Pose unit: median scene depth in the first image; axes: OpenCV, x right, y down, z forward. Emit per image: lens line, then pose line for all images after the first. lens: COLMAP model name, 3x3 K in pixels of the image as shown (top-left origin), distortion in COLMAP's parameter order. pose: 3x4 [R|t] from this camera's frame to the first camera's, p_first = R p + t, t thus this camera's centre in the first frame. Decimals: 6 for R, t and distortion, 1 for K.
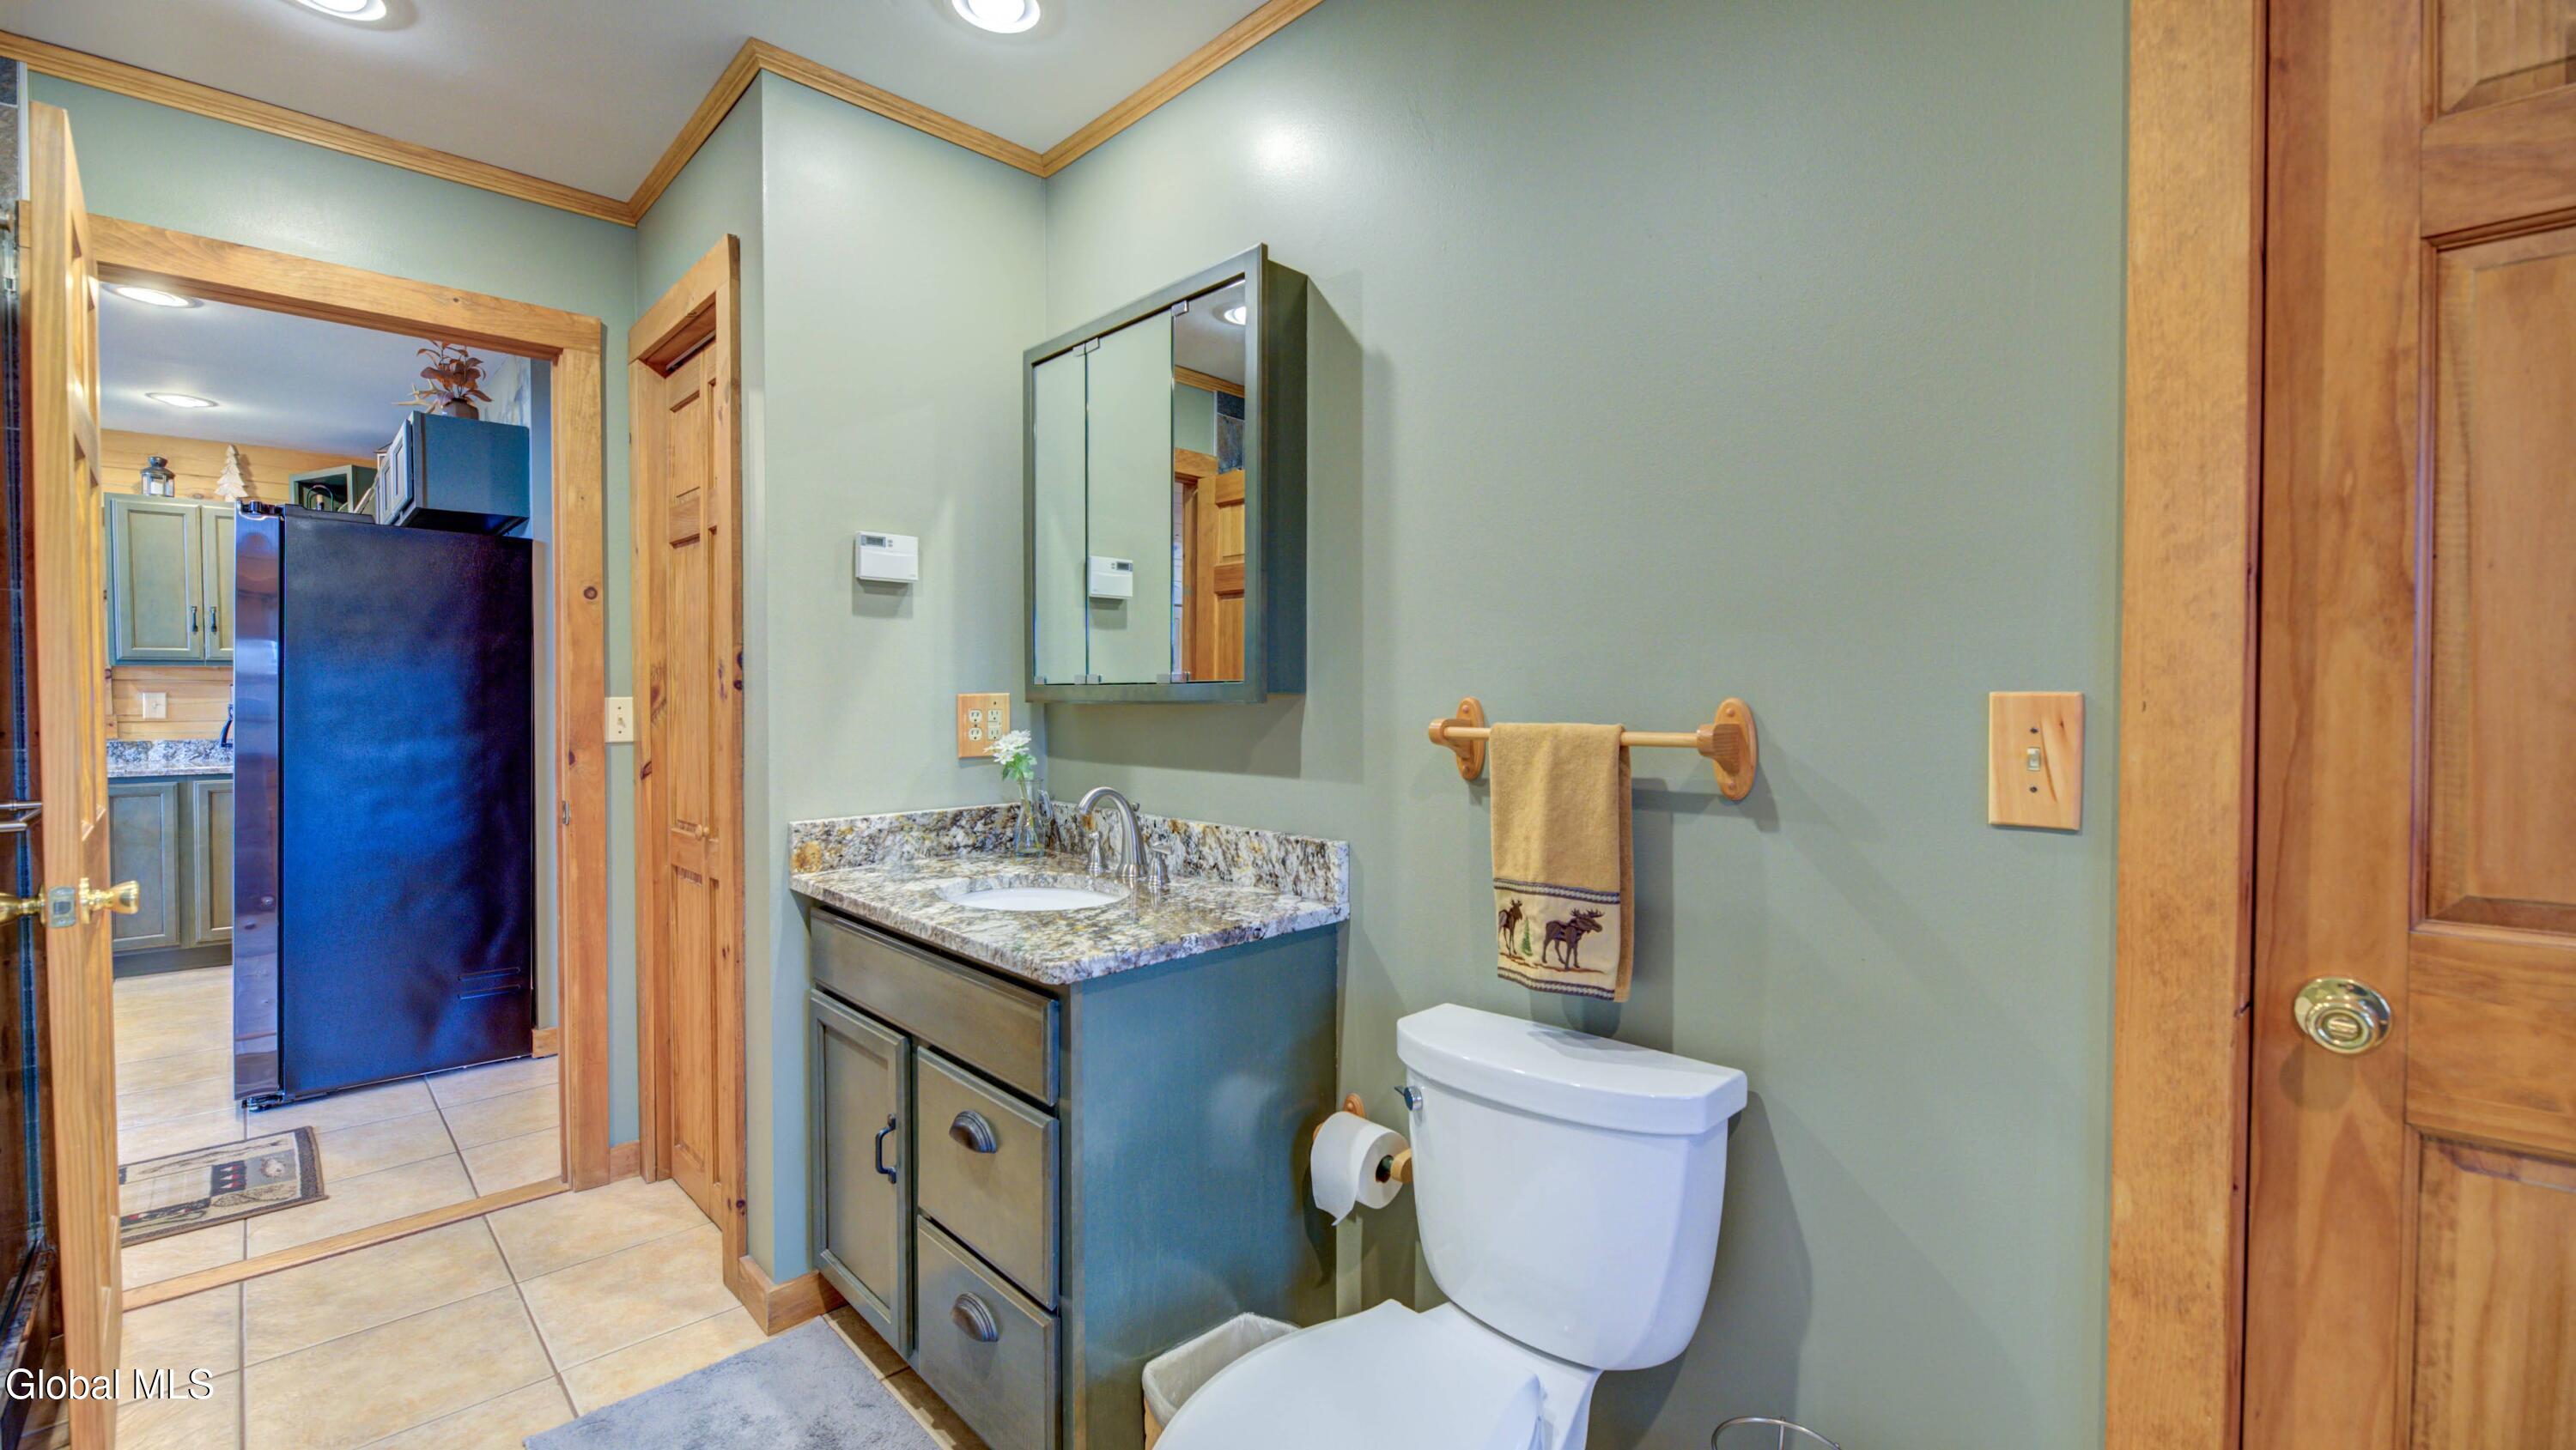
lens RADIAL K [[1061.9, 0, 1233.0], [0, 1061.9, 705.7], [0, 0, 1]] dist [-0.000612, -0.000069]
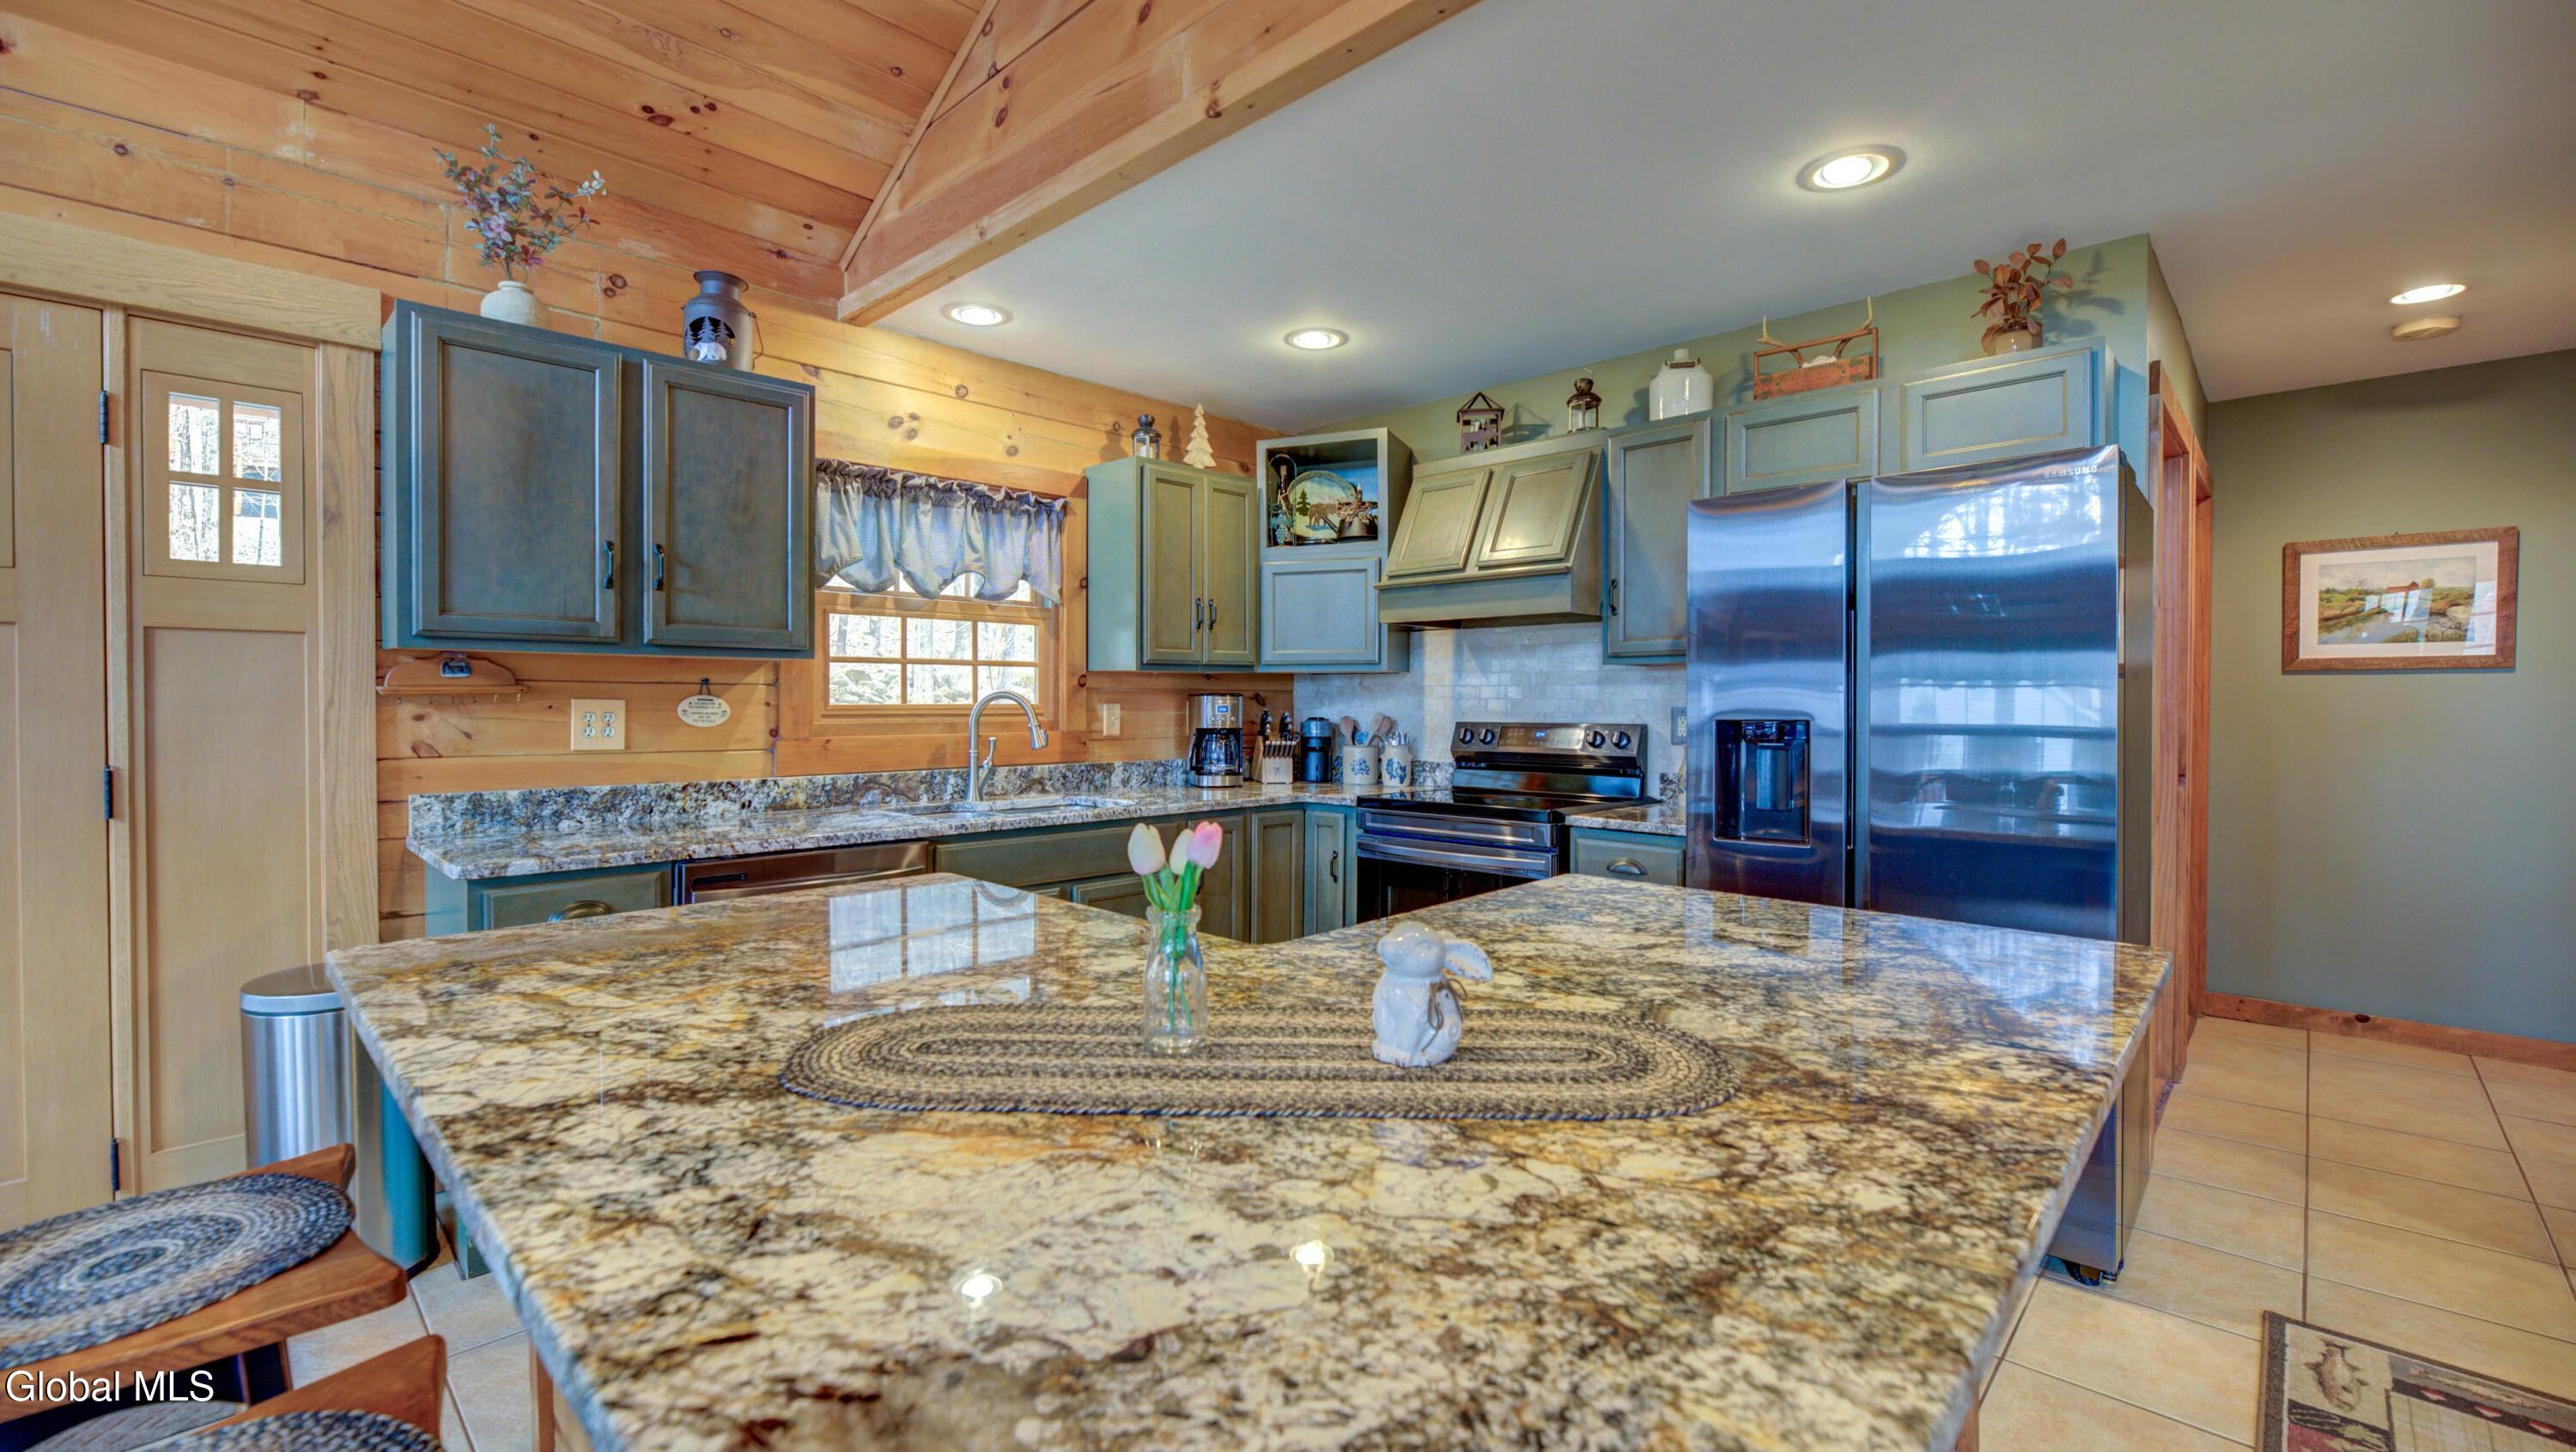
lens RADIAL K [[1062.0, 0, 1233.0], [0, 1062.0, 706.7], [0, 0, 1]] dist [-0.000612, -0.000069]
pose [[0.999207, 0.002897, 0.039699, -1.004353], [-0.002594, 0.999967, -0.007700, -0.004111], [-0.039720, 0.007590, 0.999182, 0.191285]]
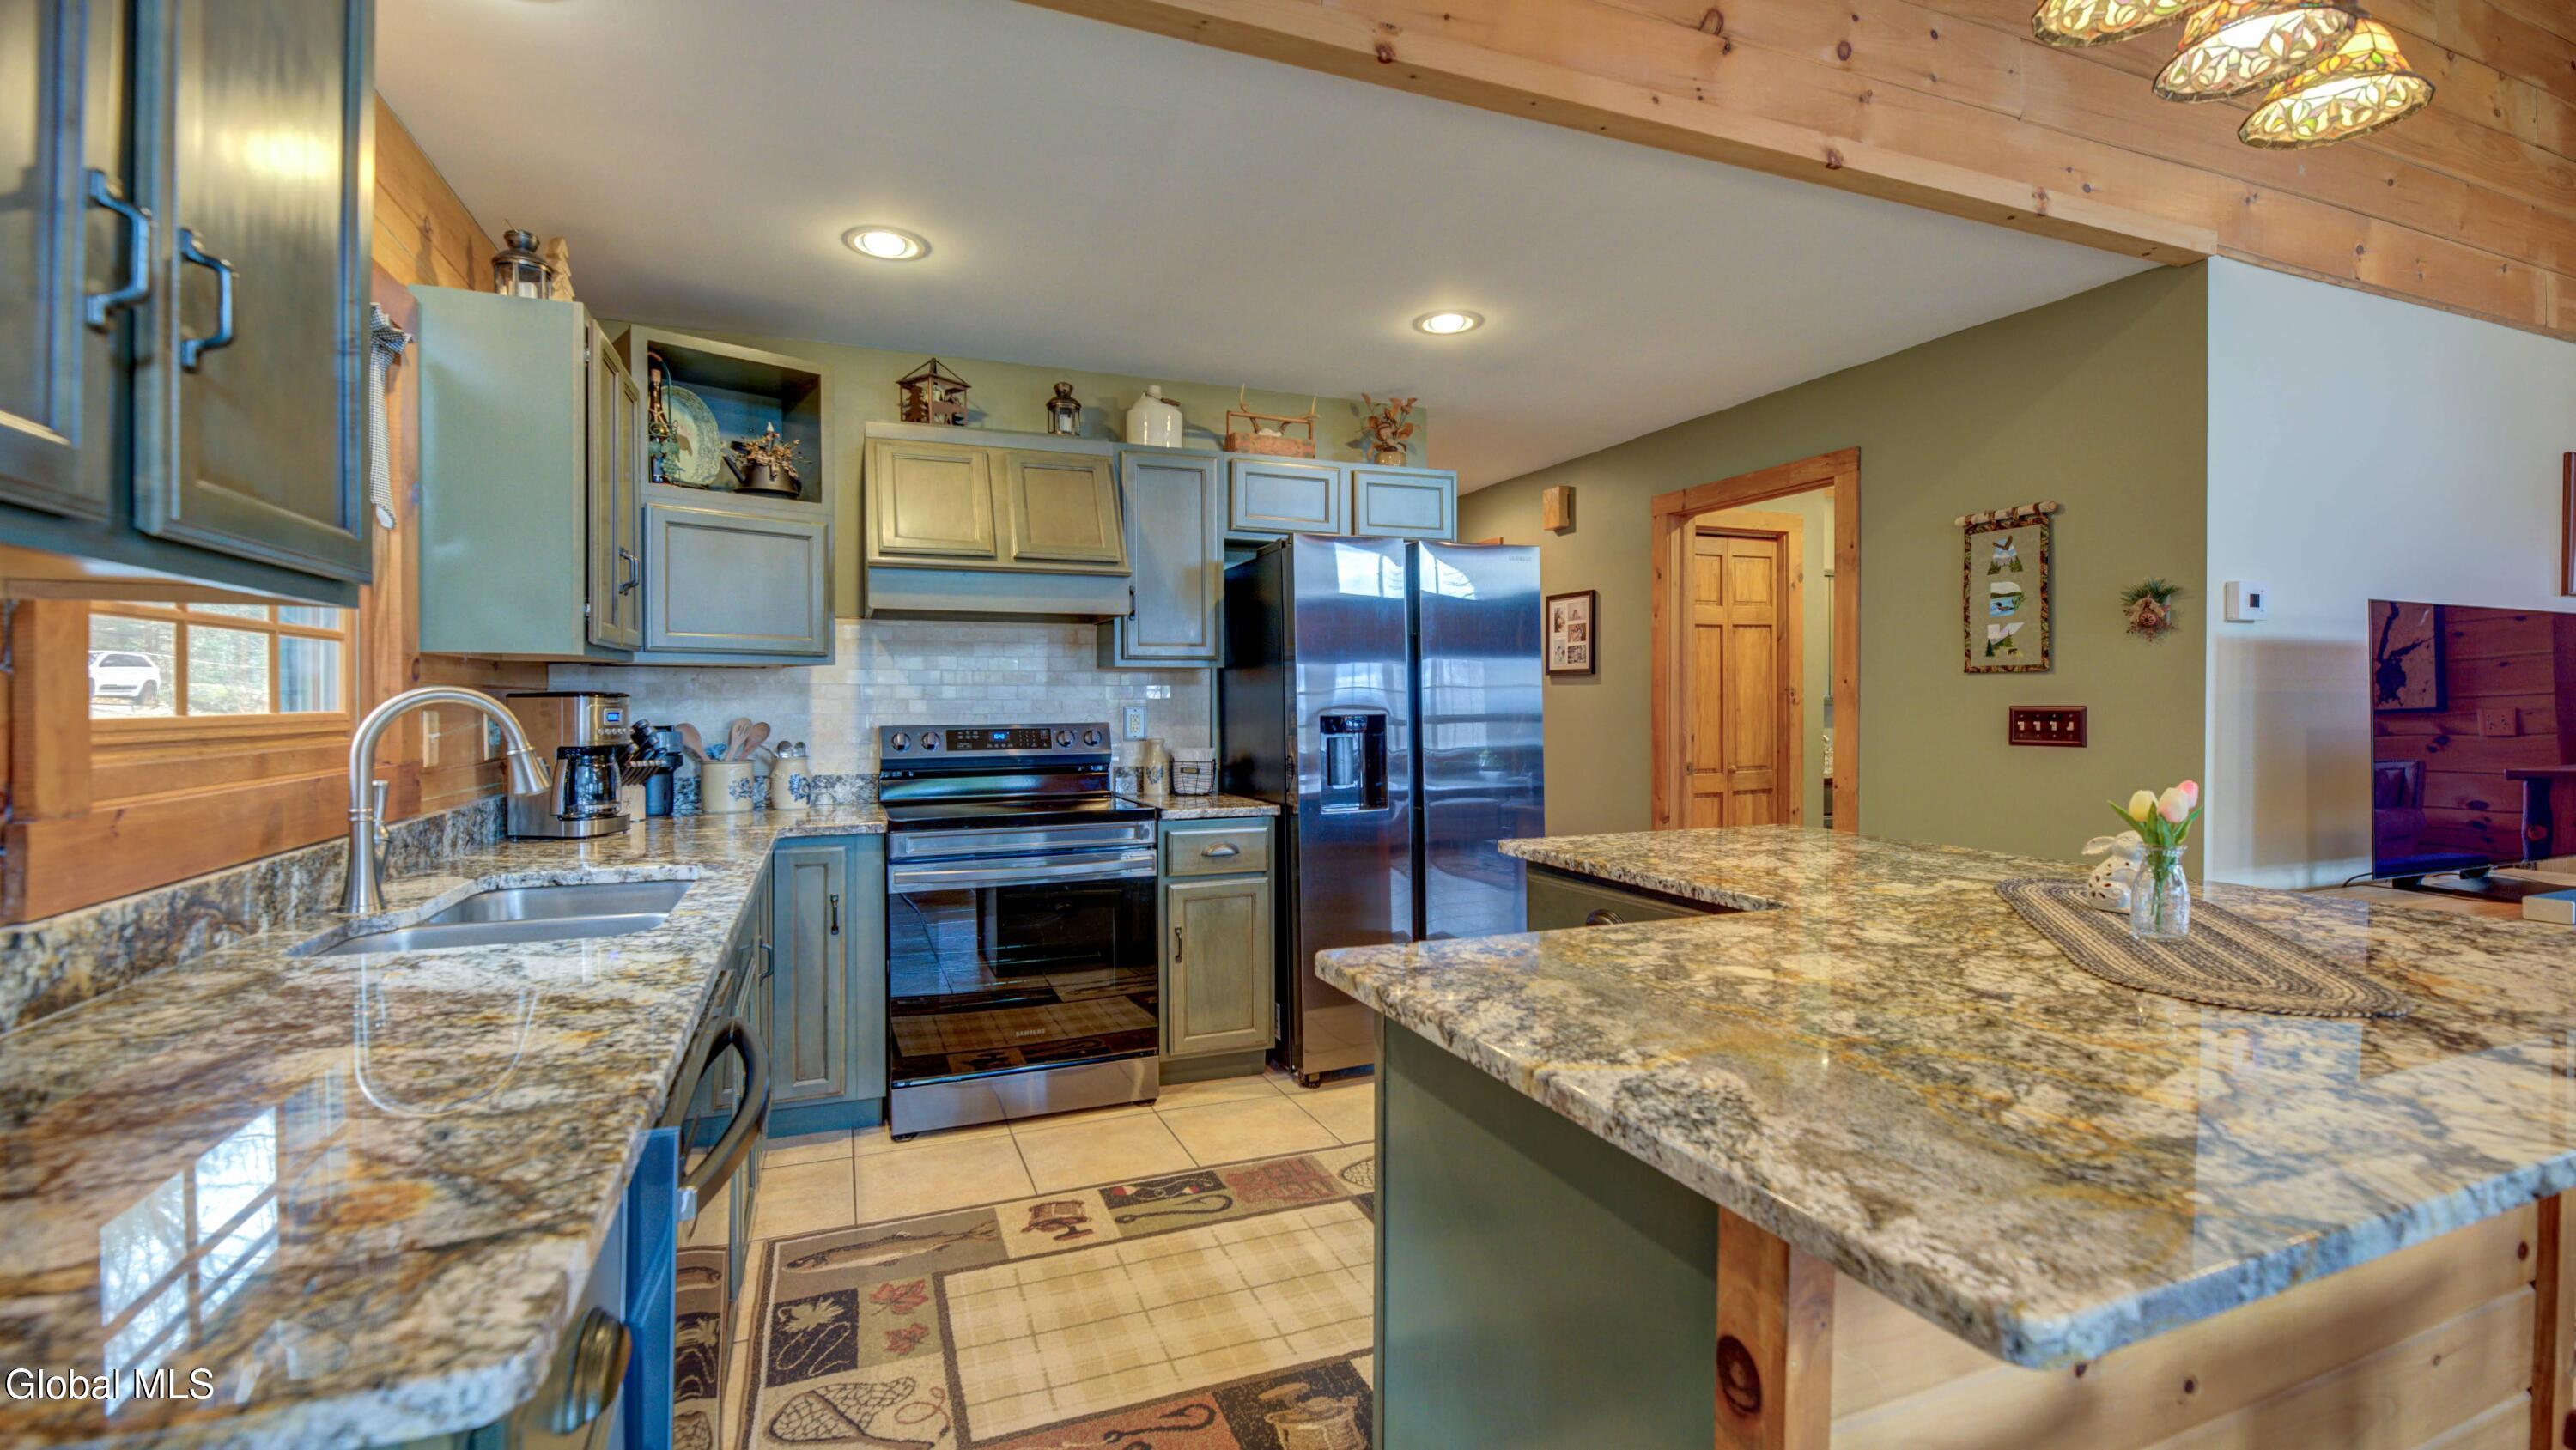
lens RADIAL K [[1061.9, 0, 1233.0], [0, 1061.9, 705.7], [0, 0, 1]] dist [-0.000612, -0.000069]
pose [[0.376455, -0.004458, 0.926424, -1.368092], [0.014239, 0.999898, -0.000975, -0.008845], [-0.926326, 0.013558, 0.376480, 0.515924]]
